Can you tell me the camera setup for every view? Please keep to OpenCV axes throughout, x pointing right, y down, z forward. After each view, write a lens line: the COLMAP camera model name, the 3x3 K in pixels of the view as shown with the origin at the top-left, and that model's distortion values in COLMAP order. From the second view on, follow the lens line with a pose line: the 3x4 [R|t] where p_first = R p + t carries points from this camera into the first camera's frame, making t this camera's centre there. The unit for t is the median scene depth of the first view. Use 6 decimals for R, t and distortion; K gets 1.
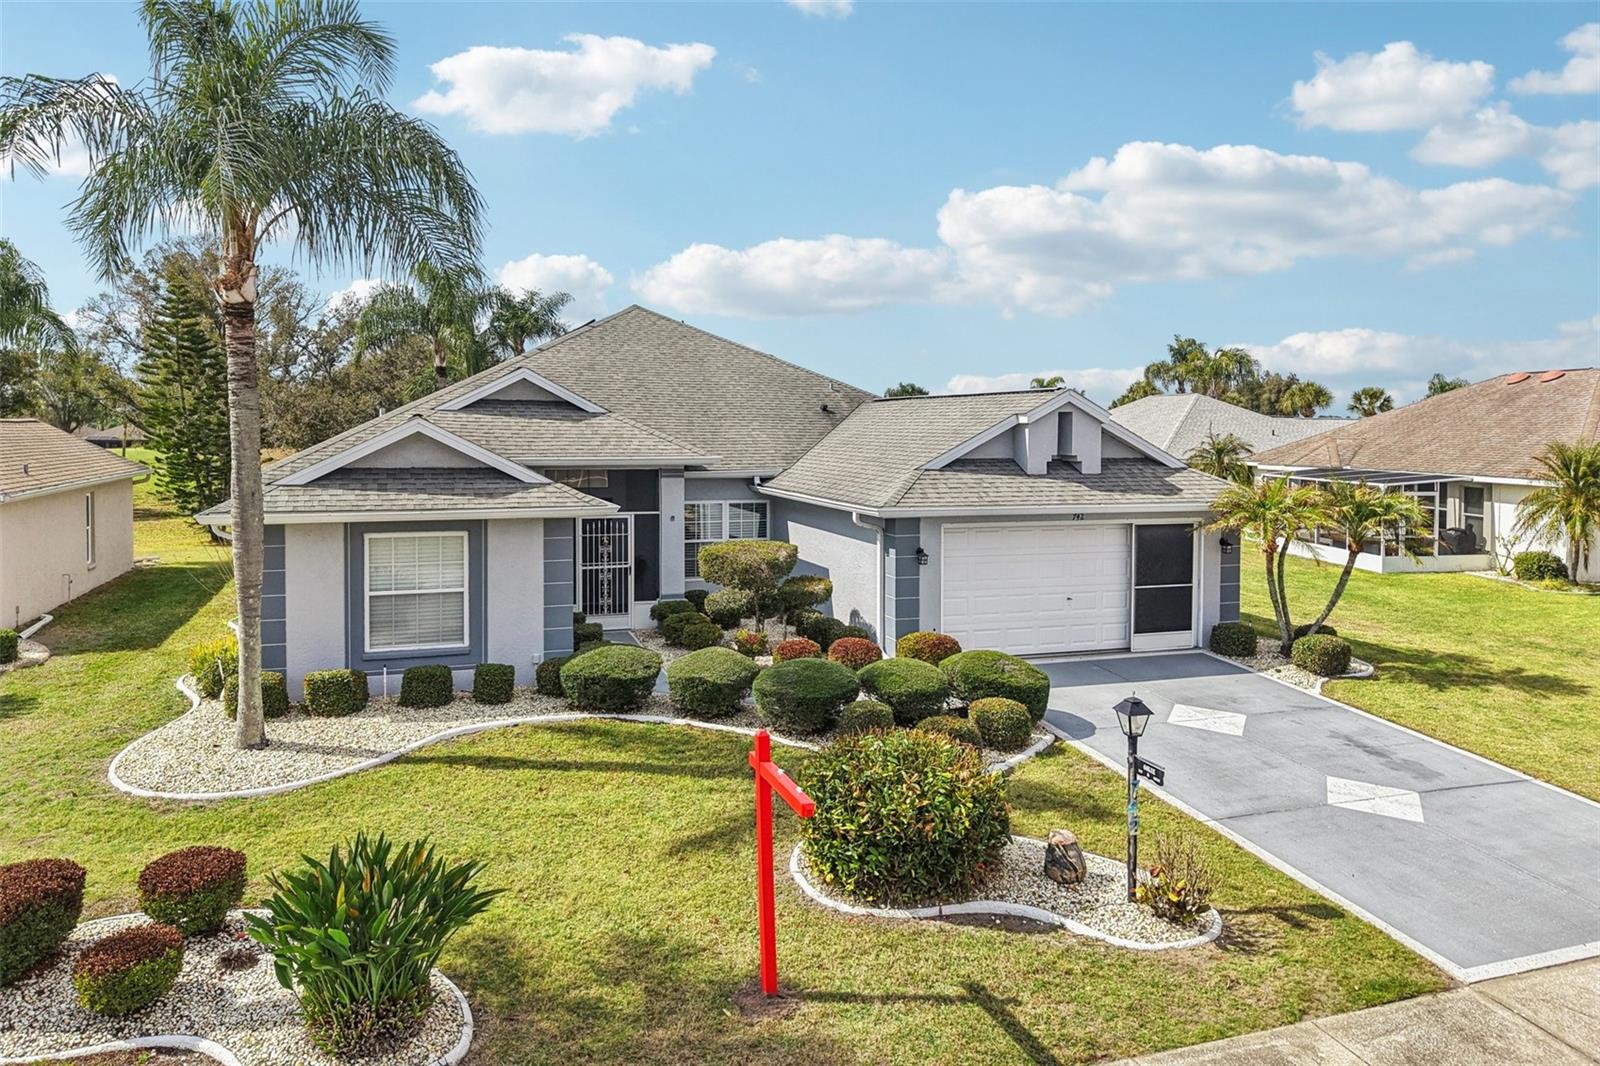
lens RADIAL K [[1089.4, 0, 786.8], [0, 1089.4, 534.5], [0, 0, 1]] dist [0.014334, -0.009607]
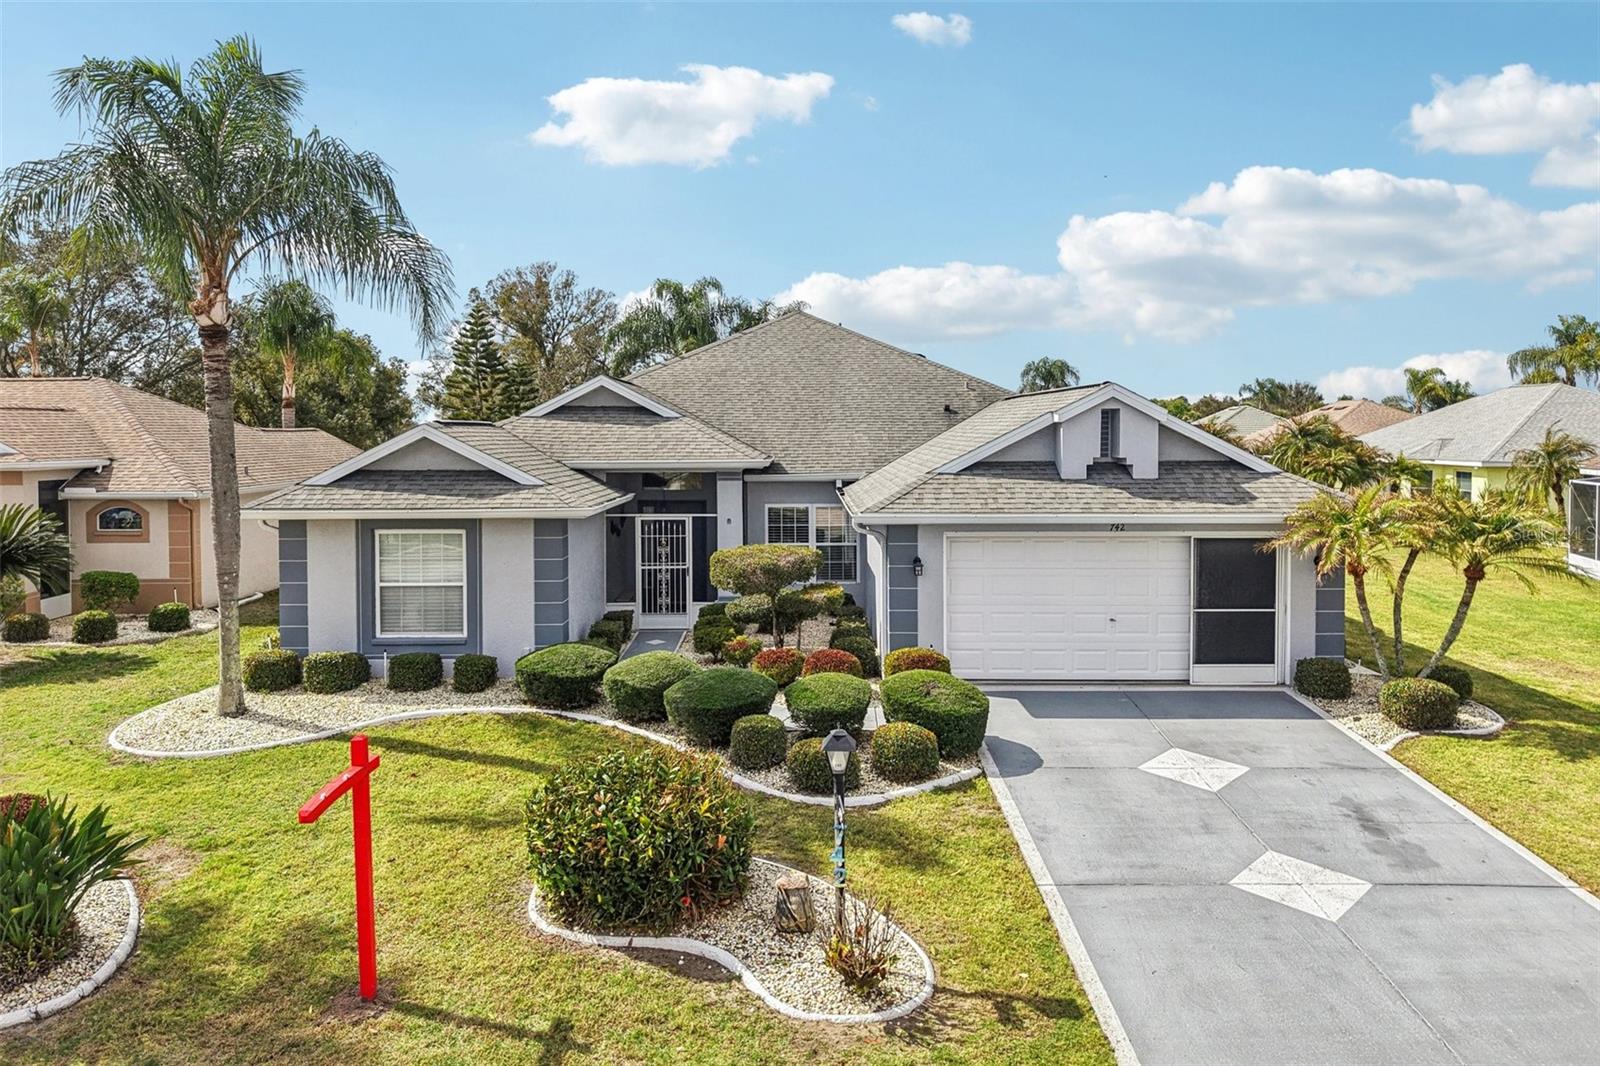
lens RADIAL K [[1089.4, 0, 803.7], [0, 1089.4, 515.6], [0, 0, 1]] dist [0.014334, -0.009607]
pose [[0.945344, 0.016193, -0.325673, 0.369454], [-0.022822, 0.999603, -0.016544, -0.006252], [0.325276, 0.023072, 0.945338, 0.096003]]
